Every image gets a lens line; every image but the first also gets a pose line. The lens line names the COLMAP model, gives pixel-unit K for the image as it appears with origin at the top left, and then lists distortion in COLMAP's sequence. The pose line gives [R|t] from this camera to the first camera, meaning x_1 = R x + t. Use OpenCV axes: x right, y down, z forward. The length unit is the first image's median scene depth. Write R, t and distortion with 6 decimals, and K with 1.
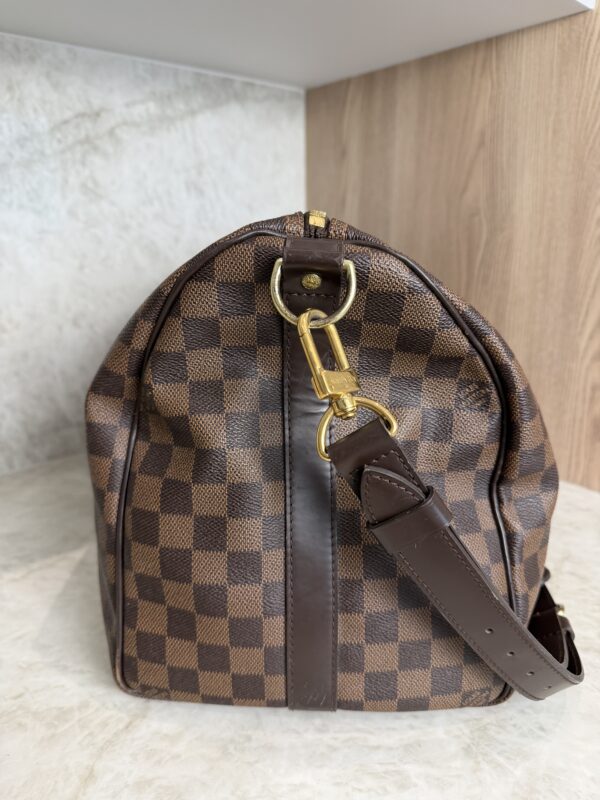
lens RADIAL K [[582.7, 0, 297.1], [0, 582.7, 402.3], [0, 0, 1]] dist [-0.053538, 0.031301]
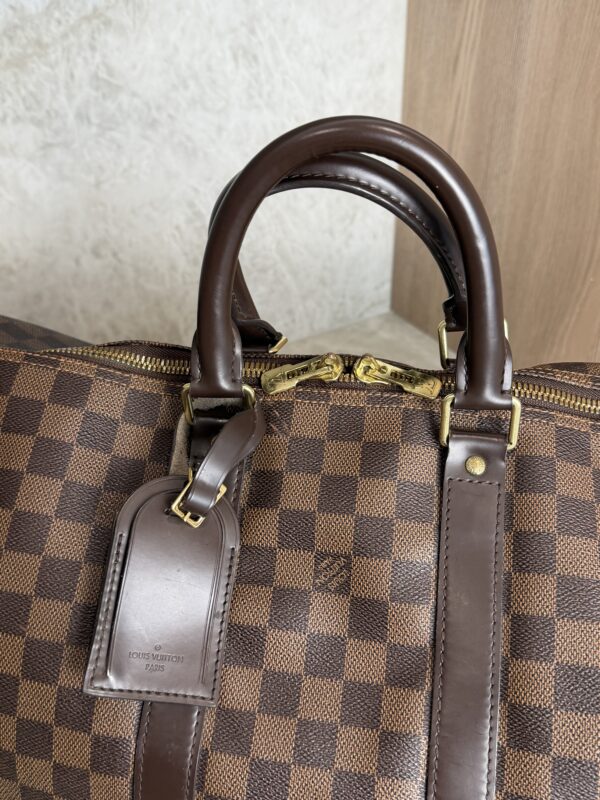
lens RADIAL K [[763.8, 0, 297.6], [0, 763.8, 395.6], [0, 0, 1]] dist [-0.012273, -0.027063]
pose [[0.988163, 0.078086, -0.132048, 0.052110], [-0.033047, 0.948906, 0.313825, -0.287811], [0.149806, -0.305747, 0.940254, -0.021026]]
